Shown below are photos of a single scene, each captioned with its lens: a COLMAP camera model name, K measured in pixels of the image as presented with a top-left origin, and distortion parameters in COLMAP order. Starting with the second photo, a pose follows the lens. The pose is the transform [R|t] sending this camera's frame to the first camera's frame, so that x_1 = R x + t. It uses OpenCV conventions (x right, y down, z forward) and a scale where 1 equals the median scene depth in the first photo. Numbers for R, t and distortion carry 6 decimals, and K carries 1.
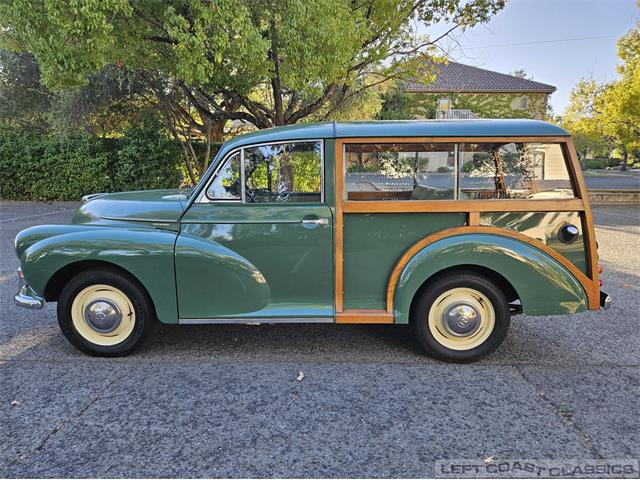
lens RADIAL K [[433.2, 0, 318.1], [0, 433.2, 241.8], [0, 0, 1]] dist [0.050926, -0.049511]
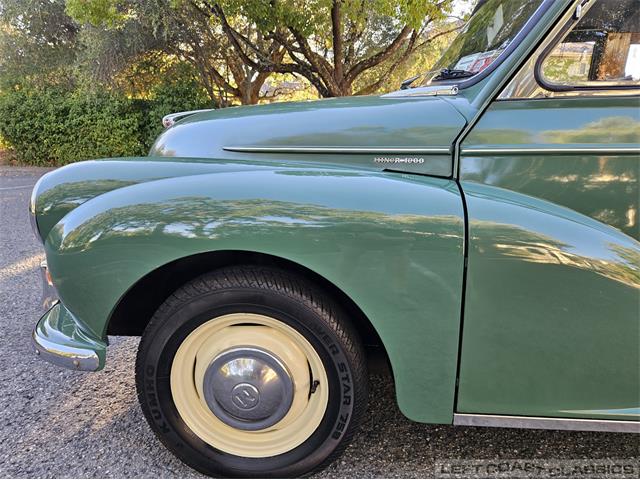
lens RADIAL K [[433.2, 0, 318.1], [0, 433.2, 241.8], [0, 0, 1]] dist [0.050926, -0.049511]
pose [[0.999035, 0.019900, -0.039167, -0.076195], [-0.017739, 0.998341, 0.054780, 0.002185], [0.040192, -0.054032, 0.997730, 0.112466]]
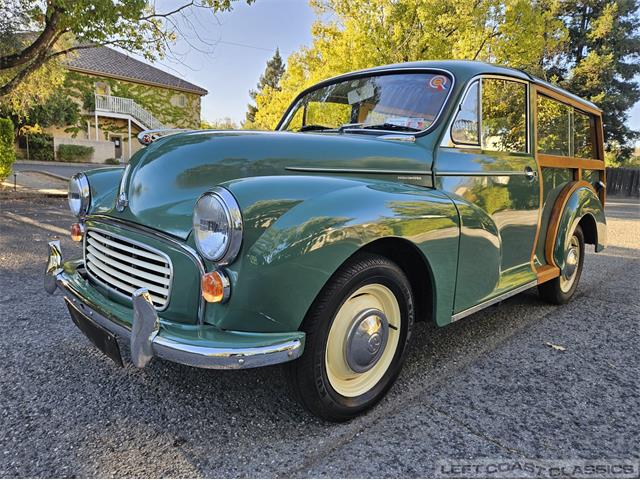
lens RADIAL K [[433.2, 0, 318.1], [0, 433.2, 241.8], [0, 0, 1]] dist [0.050926, -0.049511]
pose [[0.695015, -0.089140, 0.713448, -0.167944], [0.085790, 0.995477, 0.040803, 0.002912], [-0.713859, 0.032848, 0.699519, 0.119678]]
